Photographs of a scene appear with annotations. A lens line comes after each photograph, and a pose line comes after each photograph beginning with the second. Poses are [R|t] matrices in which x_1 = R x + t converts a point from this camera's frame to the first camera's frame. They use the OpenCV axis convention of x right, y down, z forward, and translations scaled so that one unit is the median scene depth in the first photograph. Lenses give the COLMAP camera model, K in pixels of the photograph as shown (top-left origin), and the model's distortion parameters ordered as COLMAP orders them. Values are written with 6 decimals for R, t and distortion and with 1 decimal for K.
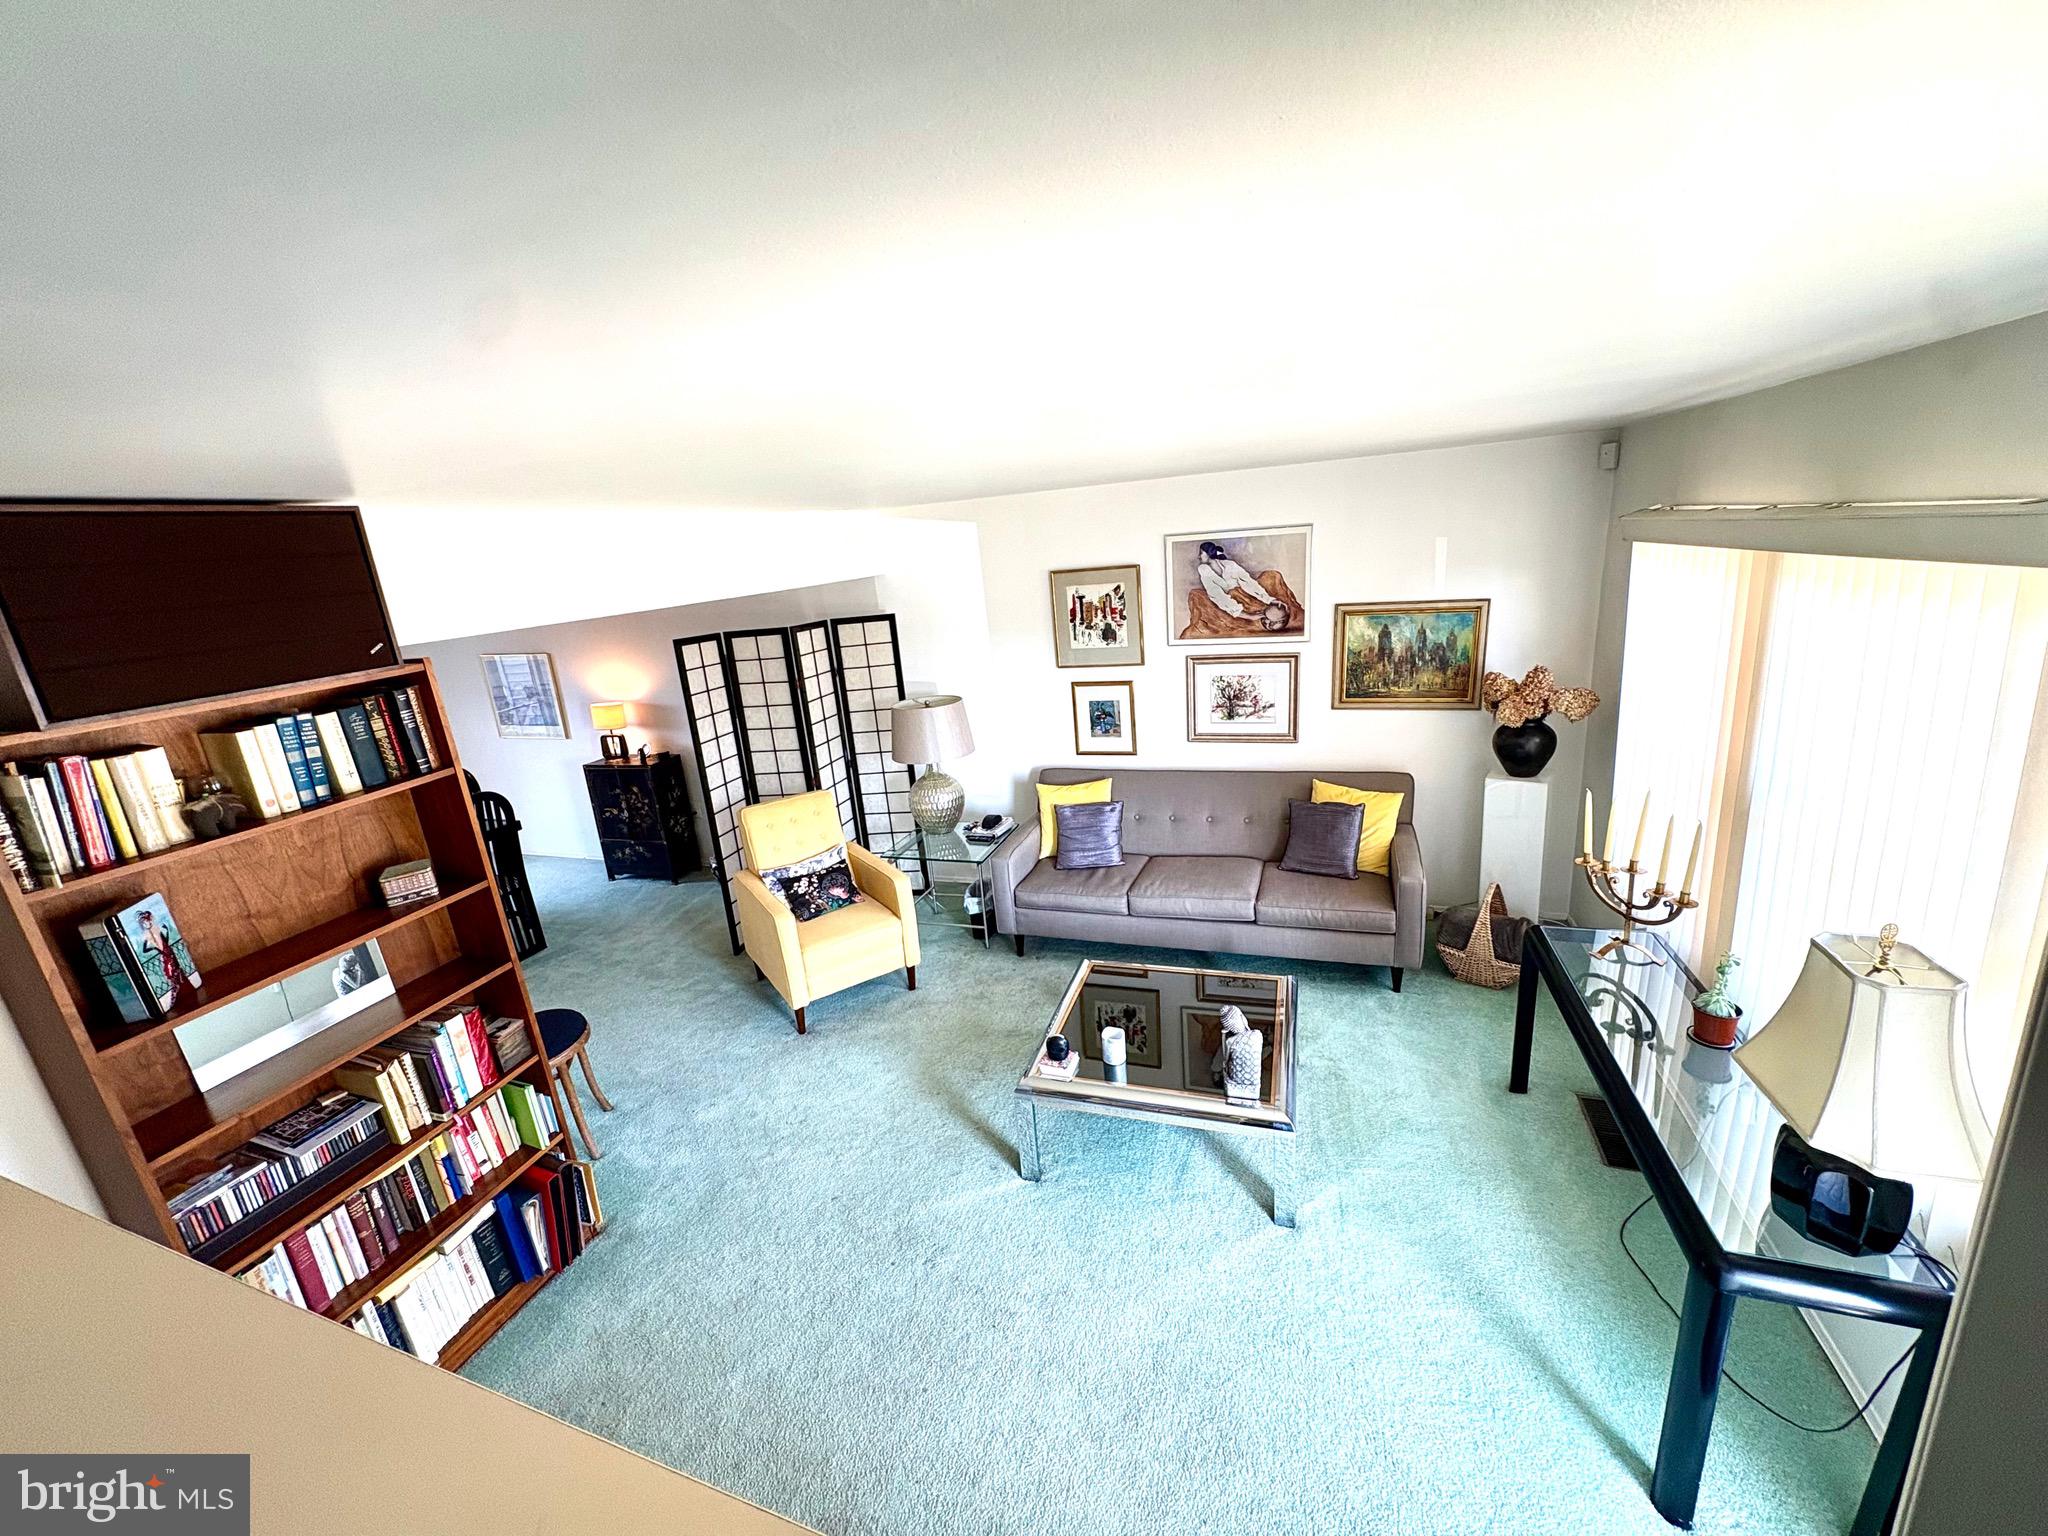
lens RADIAL K [[825.2, 0, 1024.0], [0, 825.2, 768.0], [0, 0, 1]] dist [0.000460, -0.000016]
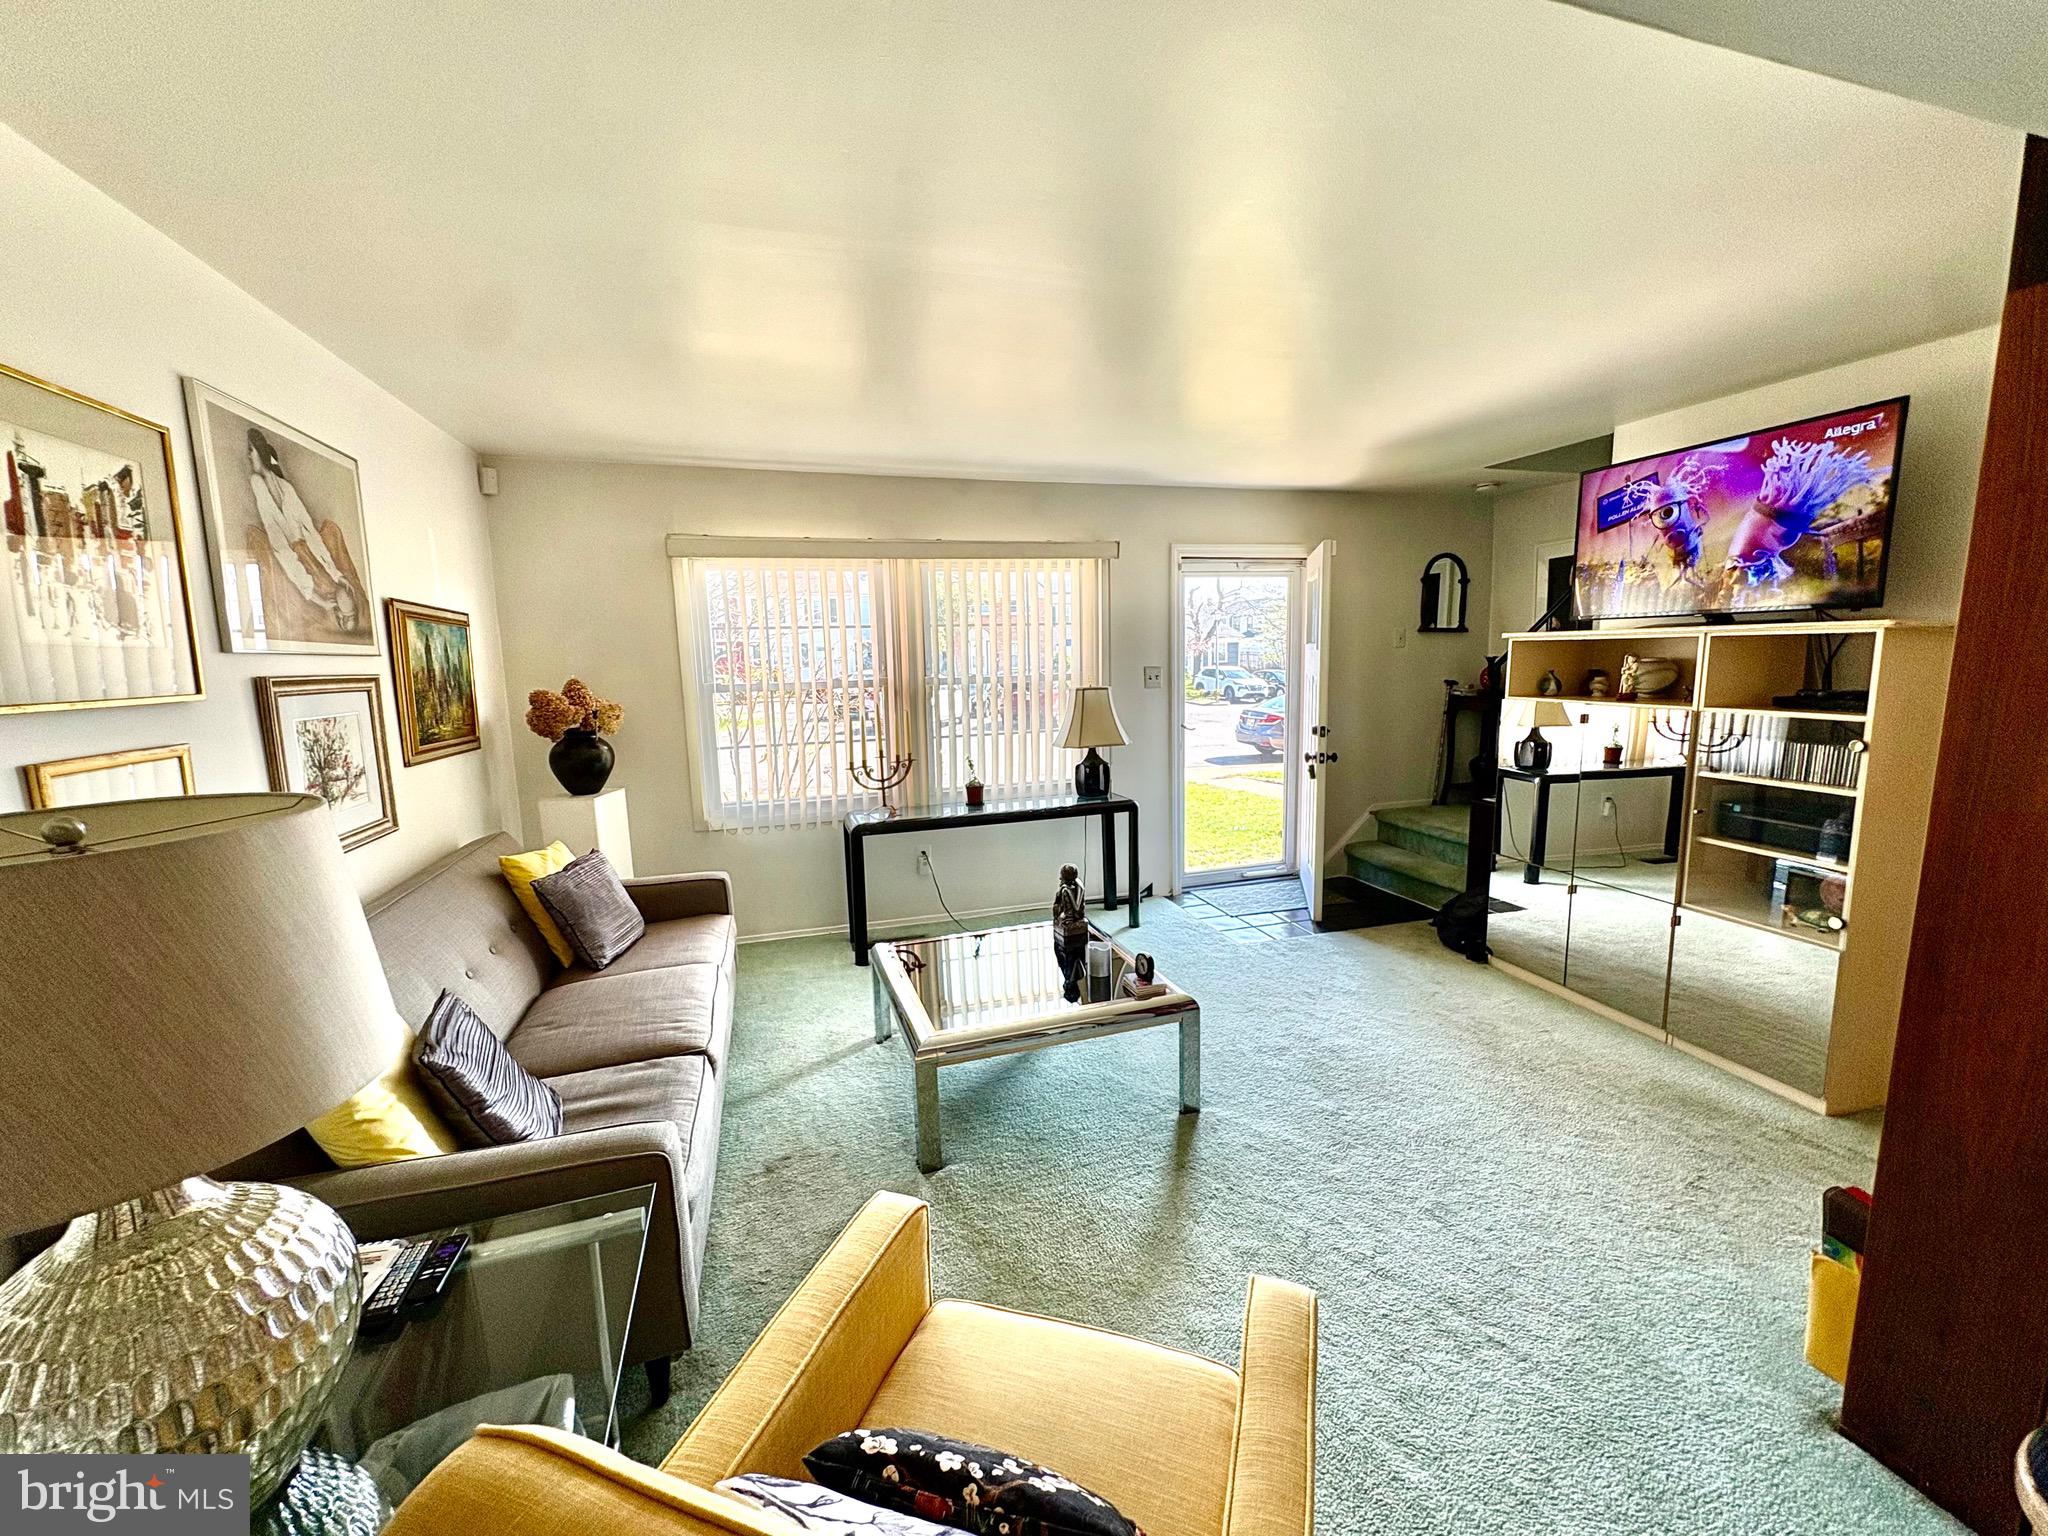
lens RADIAL K [[825.2, 0, 1024.0], [0, 825.2, 768.0], [0, 0, 1]] dist [0.000460, -0.000016]
pose [[-0.582812, -0.015005, 0.812469, -0.393529], [0.280576, 0.934624, 0.218529, -0.073424], [-0.762632, 0.355320, -0.540500, 0.952096]]
